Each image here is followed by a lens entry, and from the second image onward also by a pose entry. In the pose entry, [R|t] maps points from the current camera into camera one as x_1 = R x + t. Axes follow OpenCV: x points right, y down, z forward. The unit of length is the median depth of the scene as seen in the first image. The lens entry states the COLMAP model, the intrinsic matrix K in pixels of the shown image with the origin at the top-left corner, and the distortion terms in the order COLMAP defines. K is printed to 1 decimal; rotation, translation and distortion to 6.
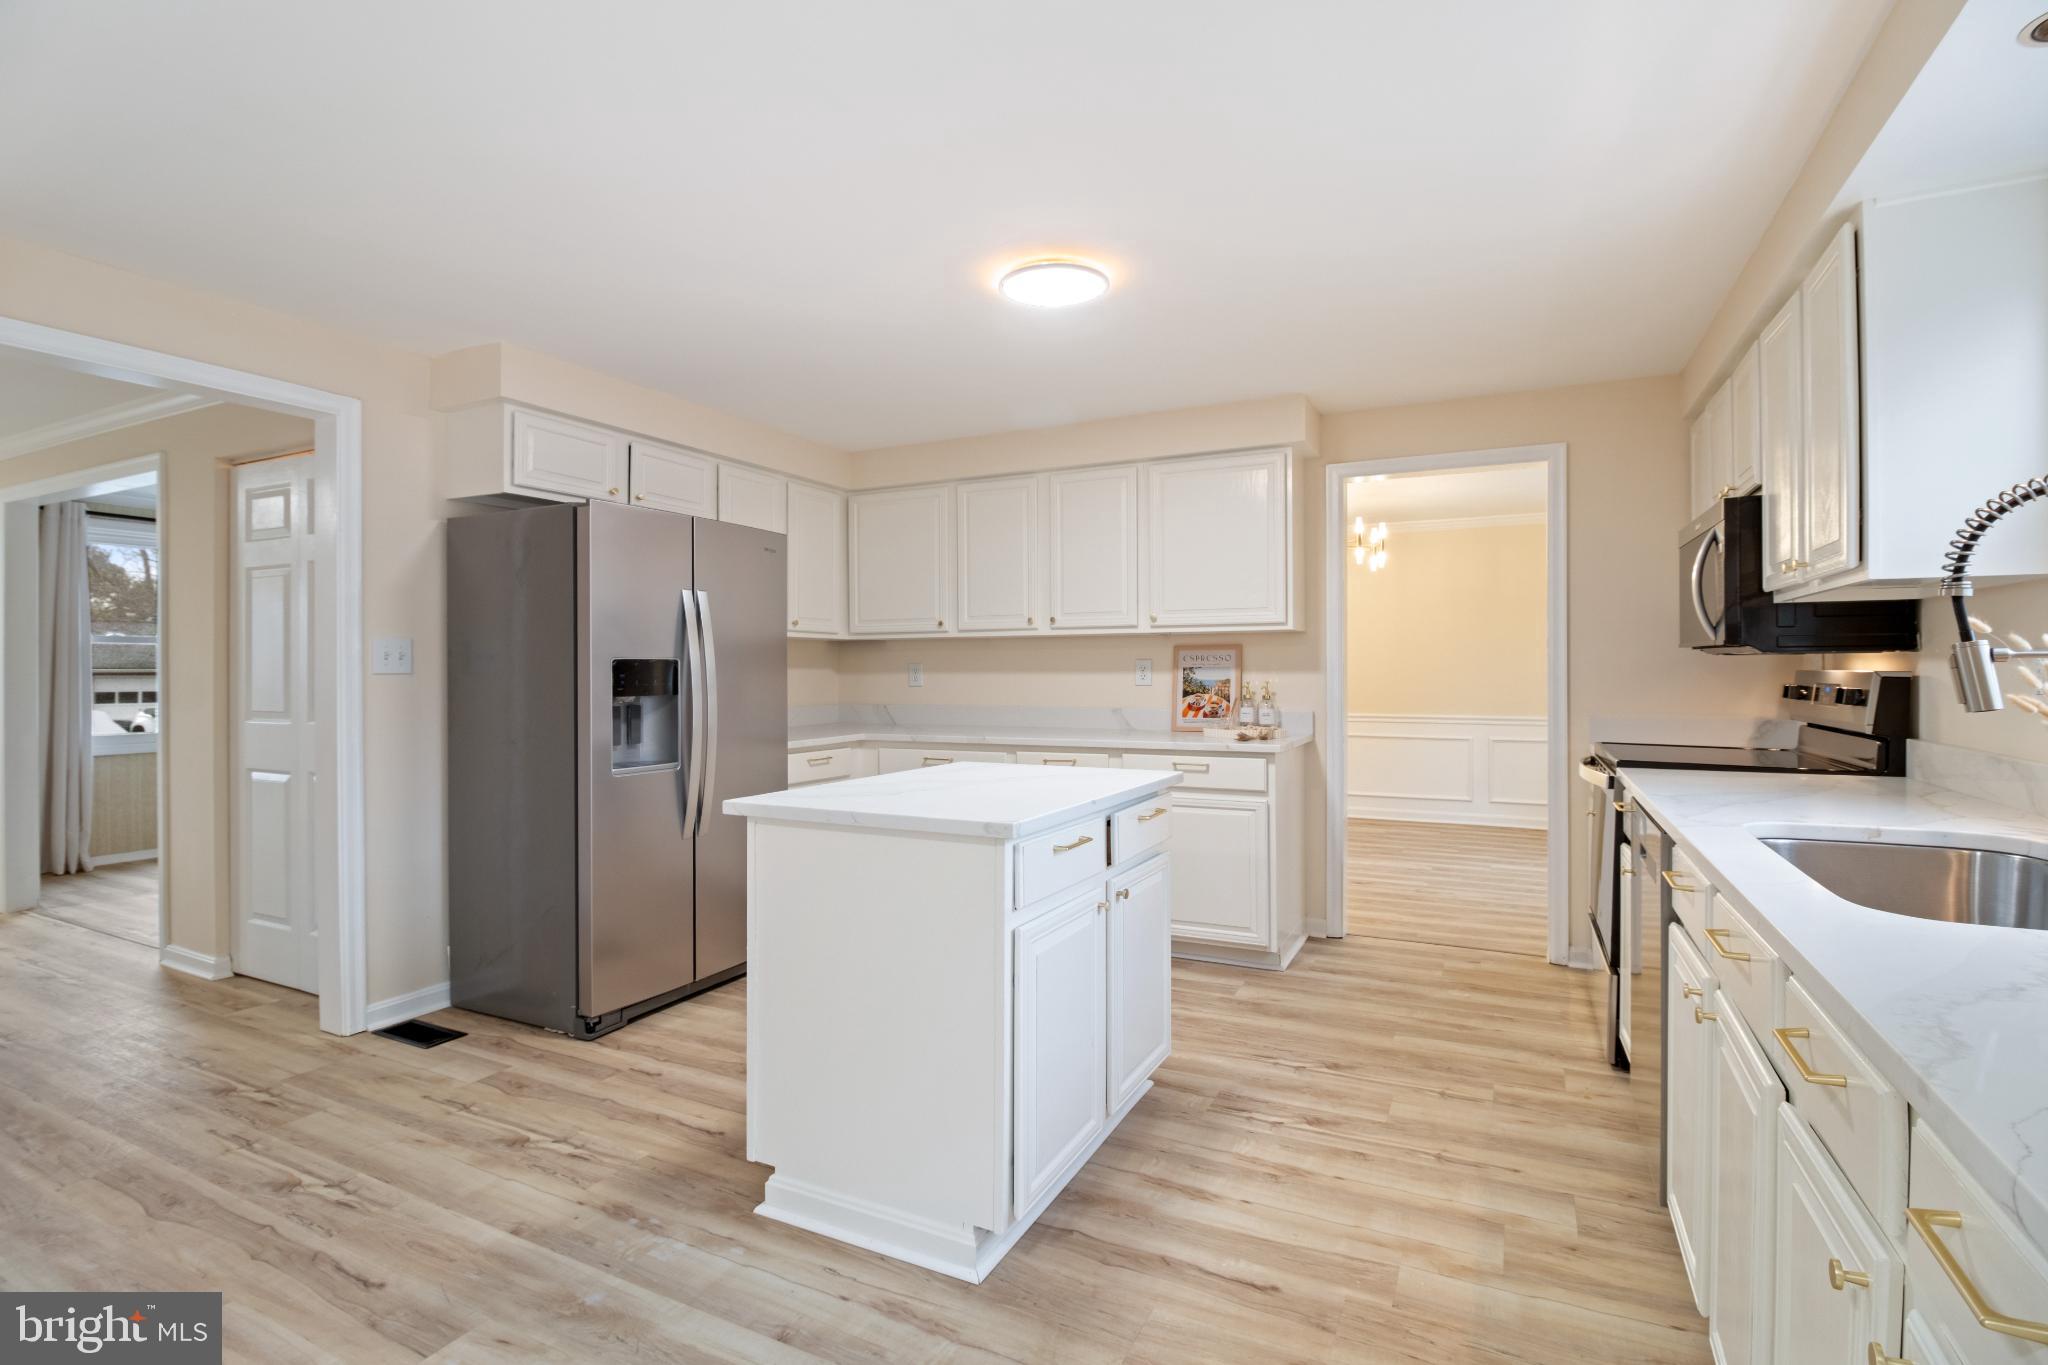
lens RADIAL K [[955.5, 0, 1033.7], [0, 955.5, 663.6], [0, 0, 1]] dist [-0.013132, -0.004429]
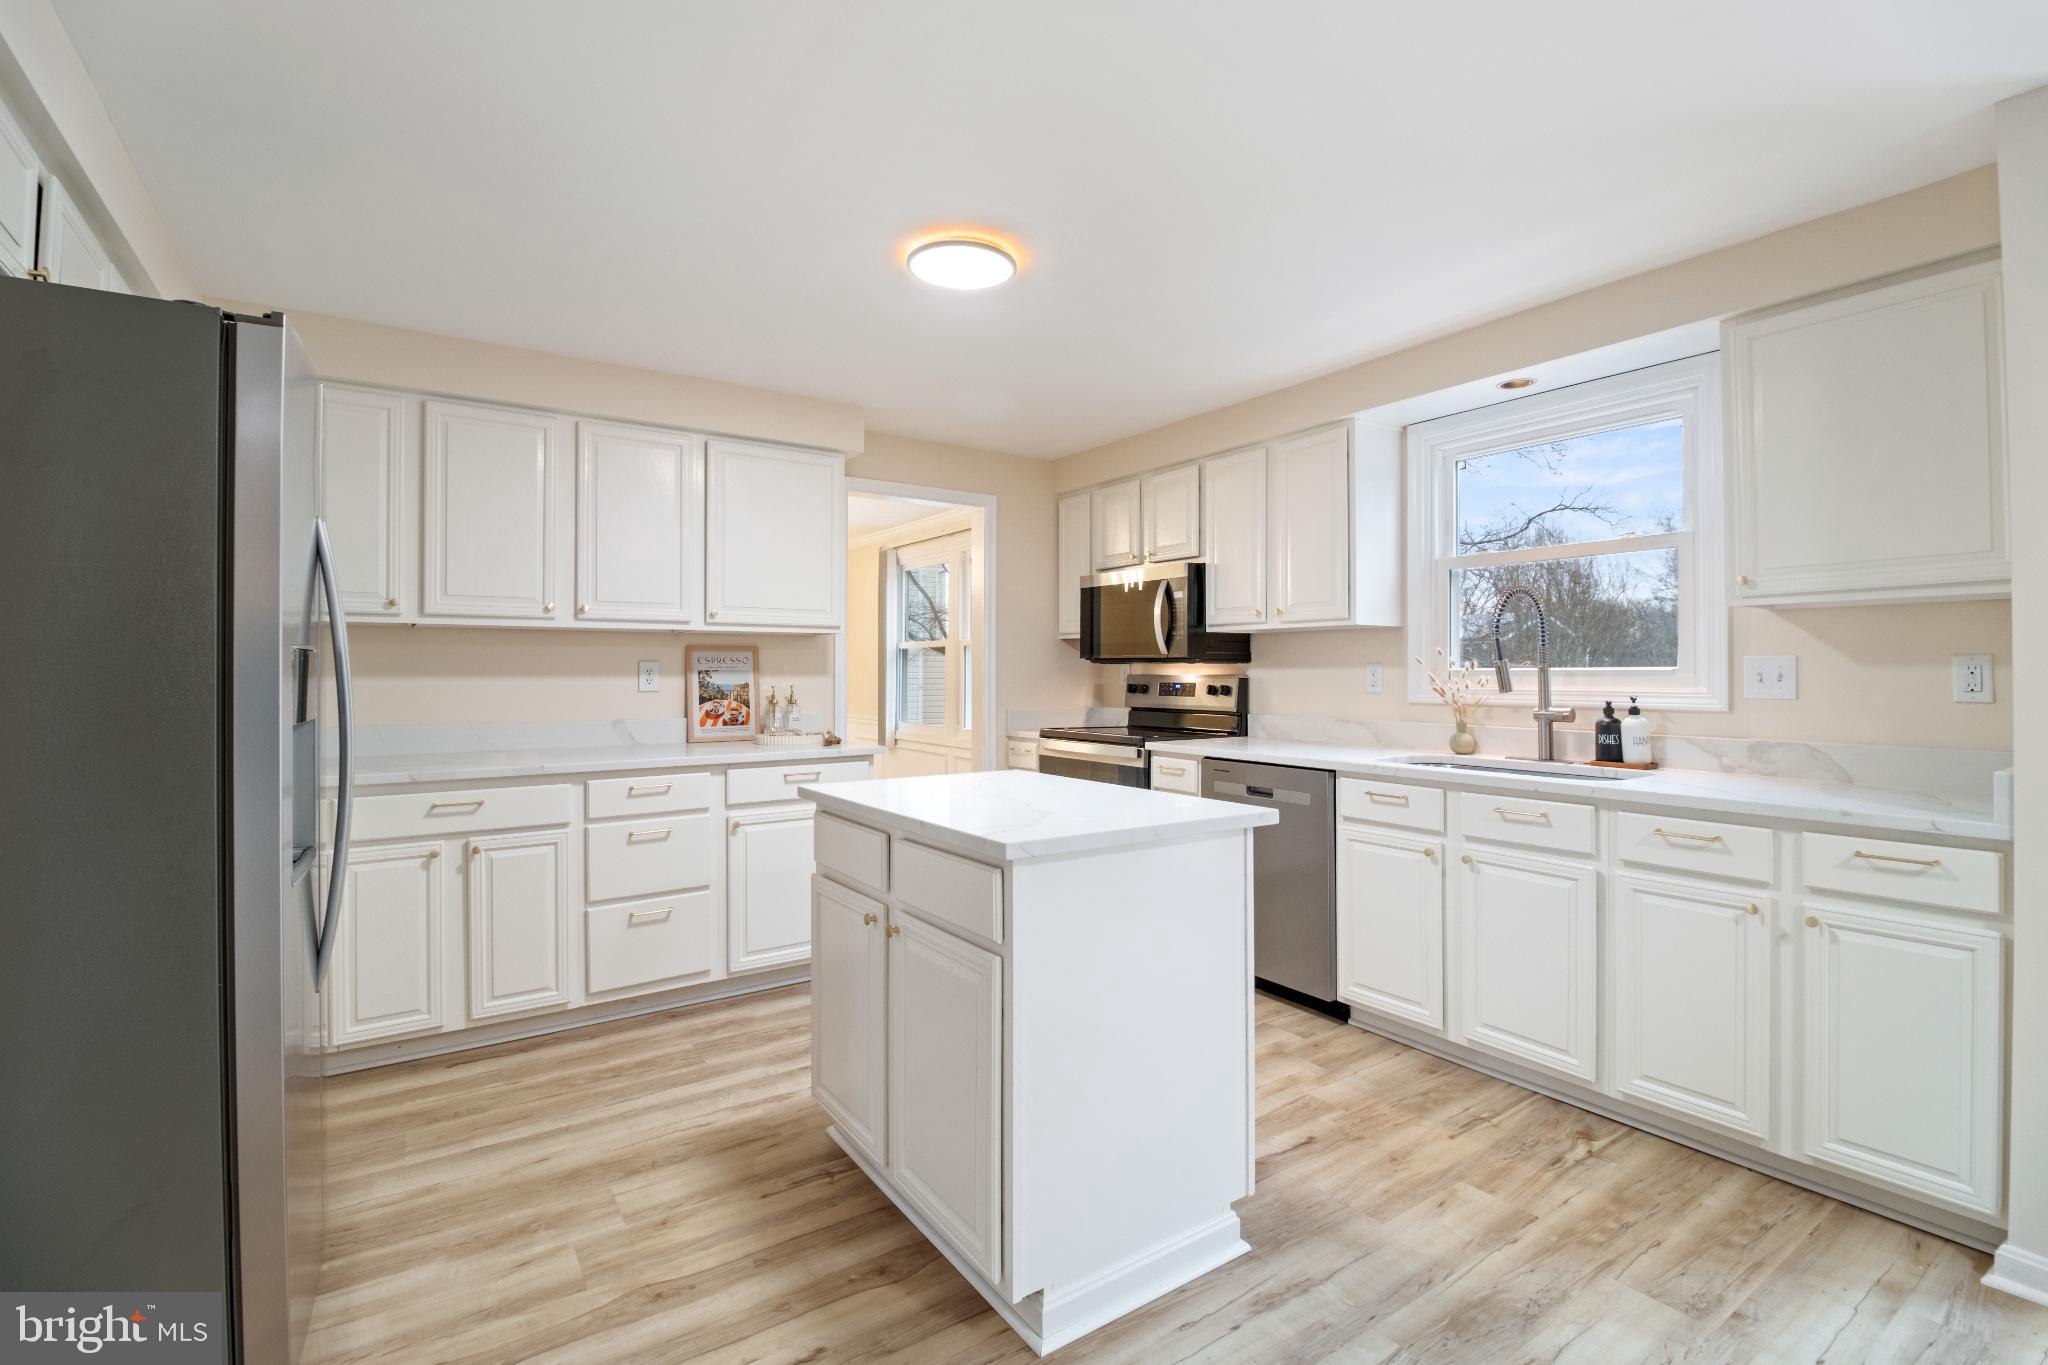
lens RADIAL K [[955.5, 0, 1013.6], [0, 955.5, 659.0], [0, 0, 1]] dist [-0.013132, -0.004429]
pose [[0.485099, 0.012590, 0.874369, -0.659187], [-0.007969, 0.999918, -0.009977, -0.000627], [-0.874423, -0.002129, 0.485160, 0.418560]]
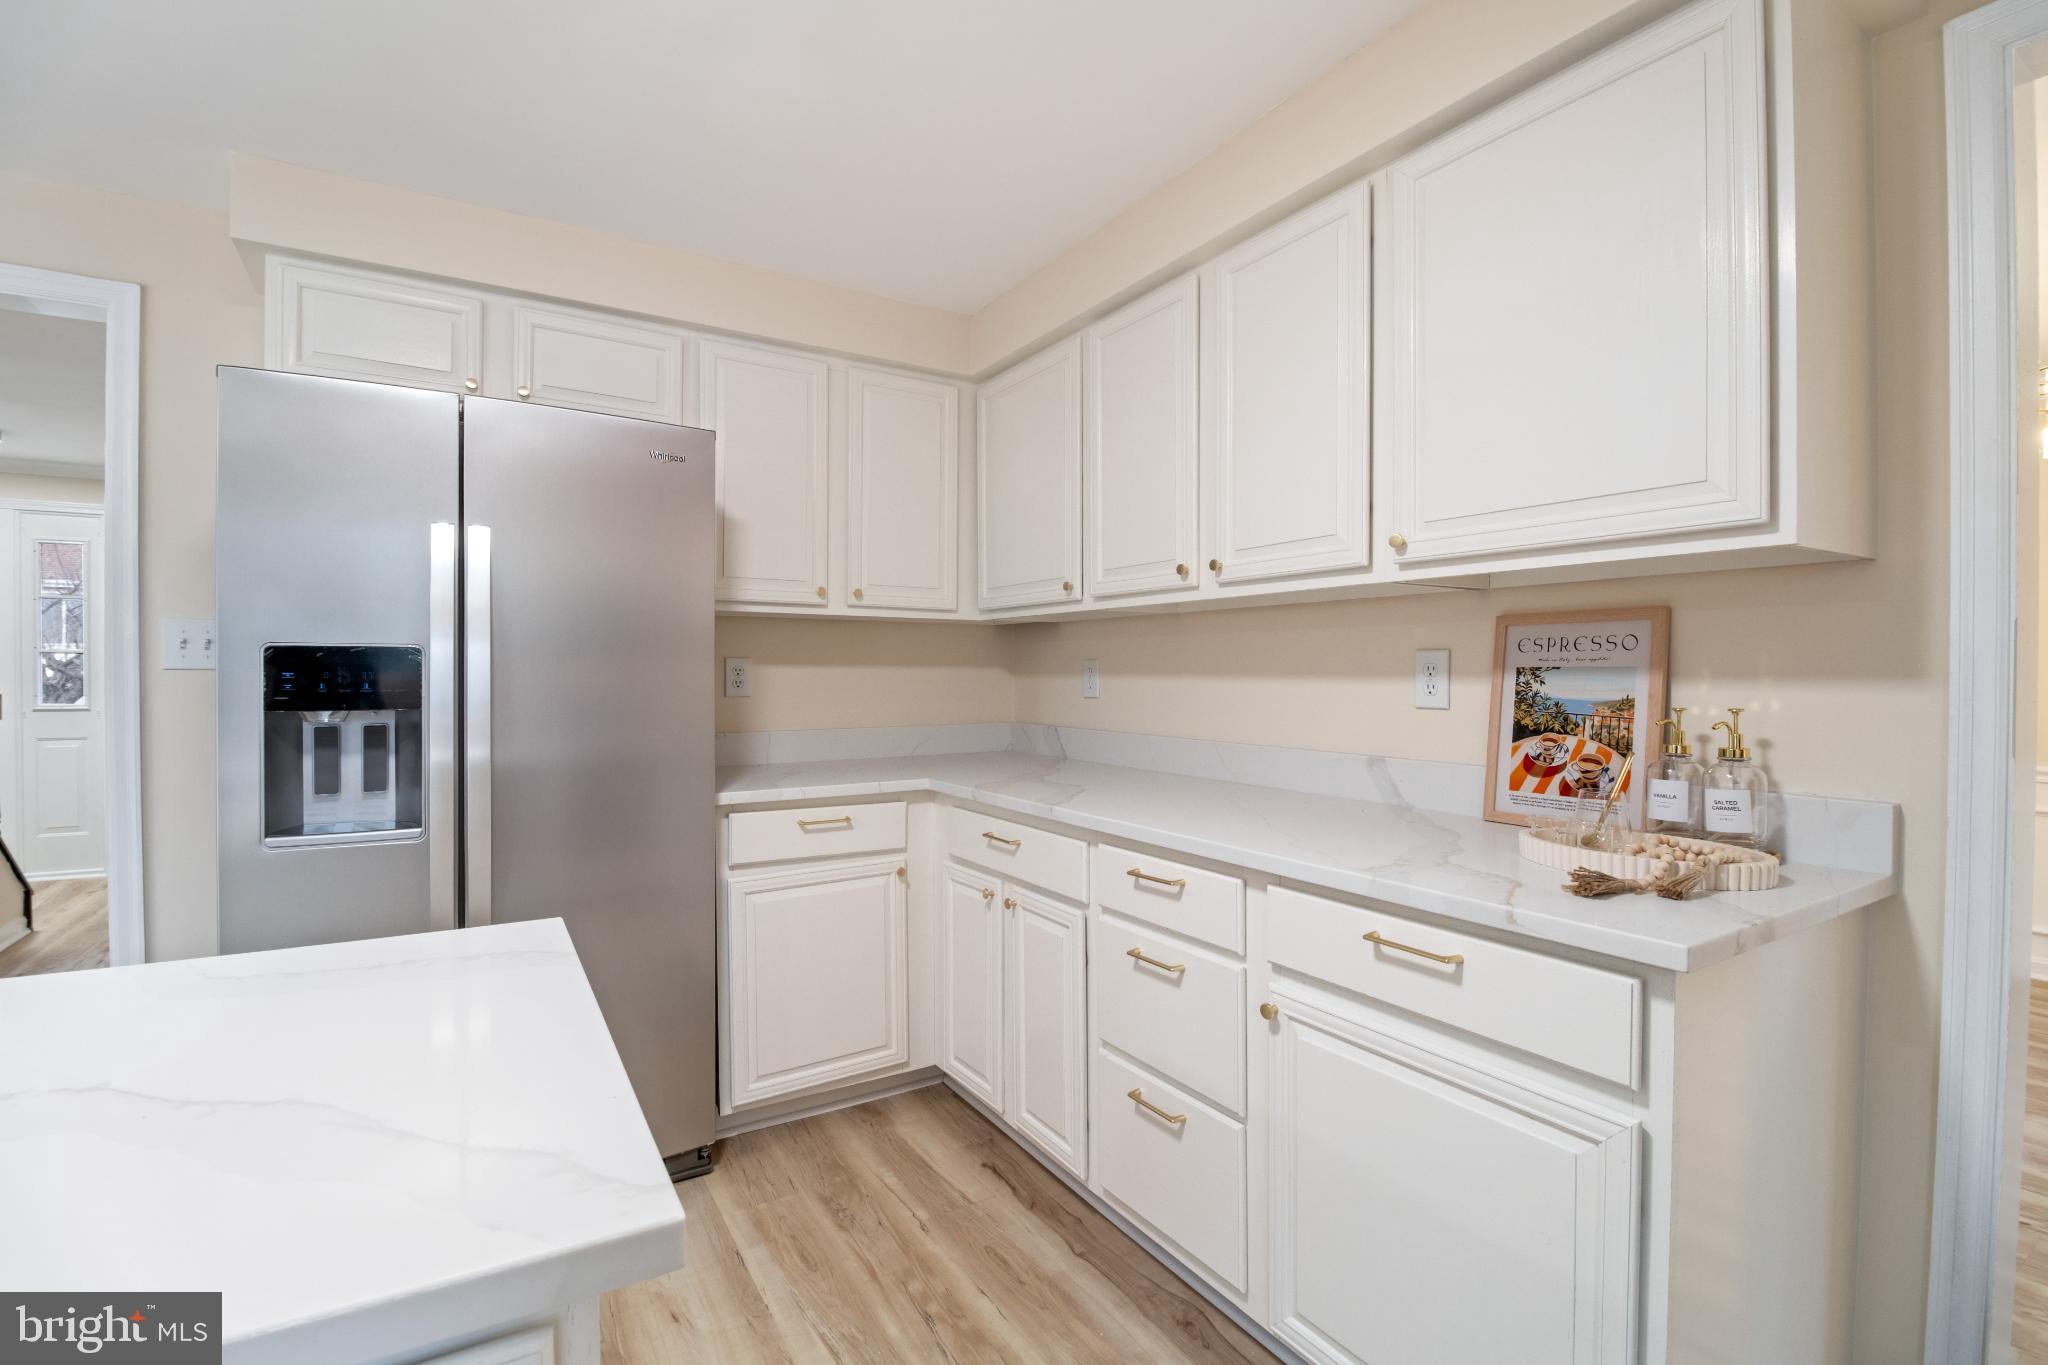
lens RADIAL K [[955.5, 0, 1091.8], [0, 955.5, 701.4], [0, 0, 1]] dist [-0.013132, -0.004429]
pose [[0.856244, 0.022682, -0.516073, 0.288556], [-0.003280, 0.999254, 0.038476, 0.004629], [0.516561, -0.031252, 0.855680, 0.758958]]
